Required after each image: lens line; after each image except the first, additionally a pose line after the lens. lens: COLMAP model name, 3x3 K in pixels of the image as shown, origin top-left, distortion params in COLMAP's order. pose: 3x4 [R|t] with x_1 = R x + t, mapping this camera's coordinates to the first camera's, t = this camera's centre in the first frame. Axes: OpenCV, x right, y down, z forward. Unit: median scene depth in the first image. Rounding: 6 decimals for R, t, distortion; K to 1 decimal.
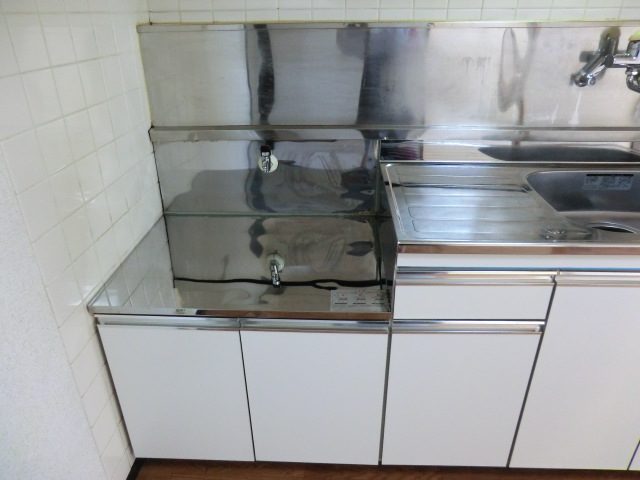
lens RADIAL K [[459.7, 0, 320.0], [0, 459.7, 240.0], [0, 0, 1]] dist [-0.114712, 0.115602]
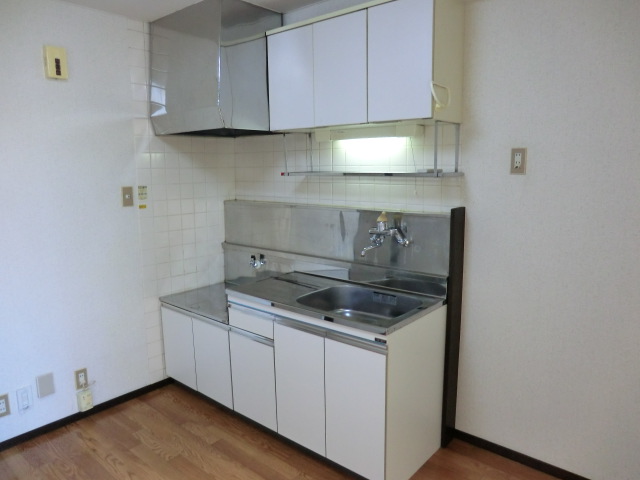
lens RADIAL K [[459.7, 0, 320.0], [0, 459.7, 240.0], [0, 0, 1]] dist [-0.114712, 0.115602]
pose [[0.785133, 0.099402, -0.611298, 1.507319], [-0.277808, 0.938689, -0.204169, 0.086911], [0.553524, 0.330123, 0.764611, -0.544866]]
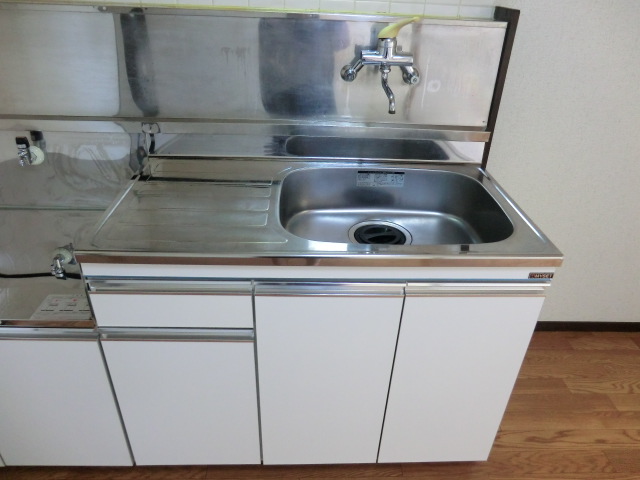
lens RADIAL K [[459.7, 0, 320.0], [0, 459.7, 240.0], [0, 0, 1]] dist [-0.114712, 0.115602]
pose [[0.995376, 0.003207, 0.096003, 0.419095], [-0.009468, 0.997851, 0.064838, -0.061358], [-0.095589, -0.065447, 0.993267, 0.008795]]
